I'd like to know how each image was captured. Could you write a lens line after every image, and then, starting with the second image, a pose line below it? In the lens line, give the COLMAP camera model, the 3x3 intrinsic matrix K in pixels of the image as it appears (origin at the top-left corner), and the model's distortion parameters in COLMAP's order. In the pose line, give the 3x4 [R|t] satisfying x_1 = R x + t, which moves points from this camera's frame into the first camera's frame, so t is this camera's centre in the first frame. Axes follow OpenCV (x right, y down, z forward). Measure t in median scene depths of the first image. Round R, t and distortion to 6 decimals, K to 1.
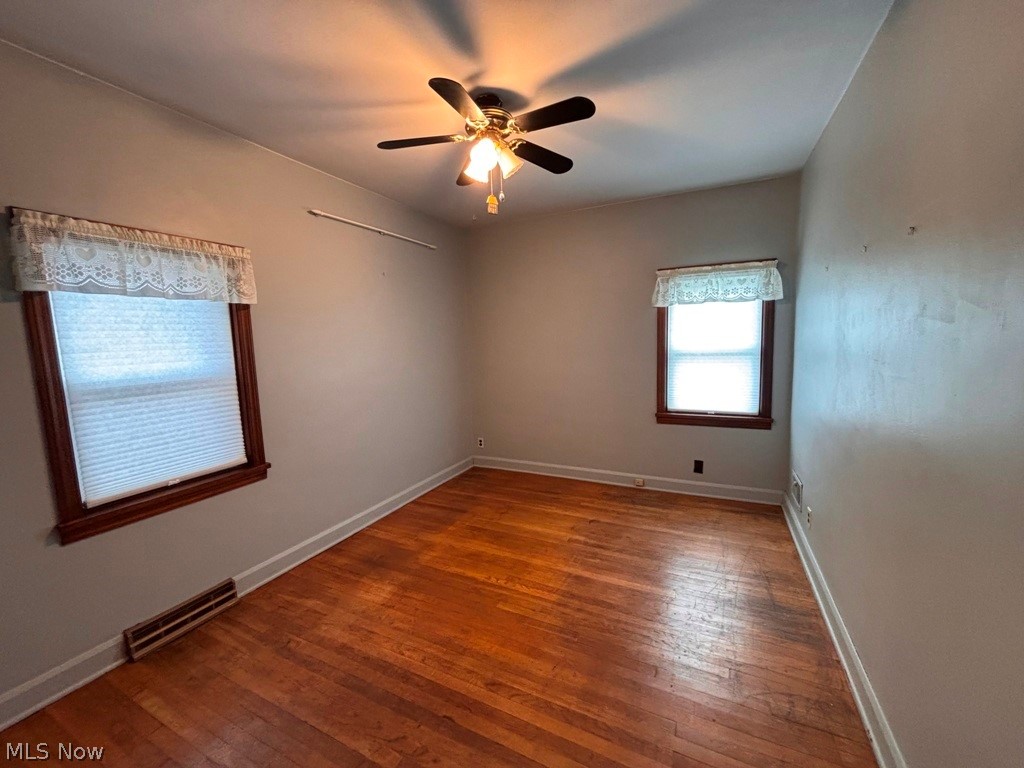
lens RADIAL K [[412.2, 0, 509.4], [0, 412.2, 383.5], [0, 0, 1]] dist [-0.000721, 0.000321]
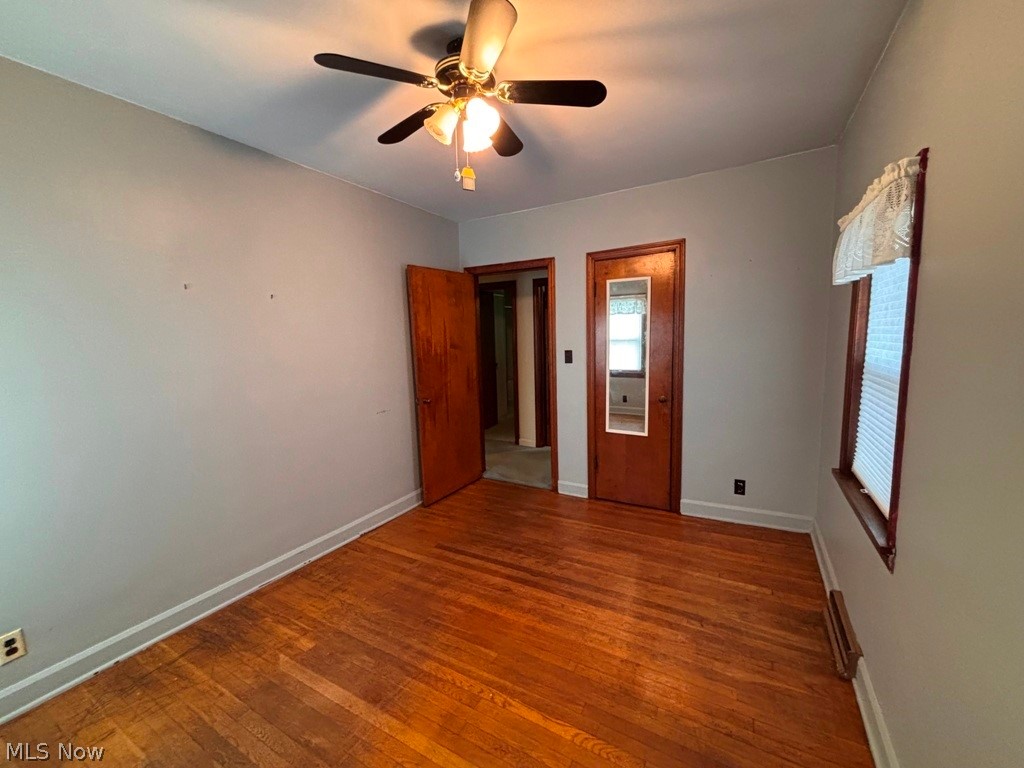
lens RADIAL K [[412.2, 0, 512.5], [0, 412.2, 385.6], [0, 0, 1]] dist [-0.000721, 0.000321]
pose [[-0.996755, 0.049177, 0.063732, -0.162766], [0.062942, 0.969667, 0.236186, -0.231060], [-0.050184, 0.239431, -0.969616, 1.924334]]
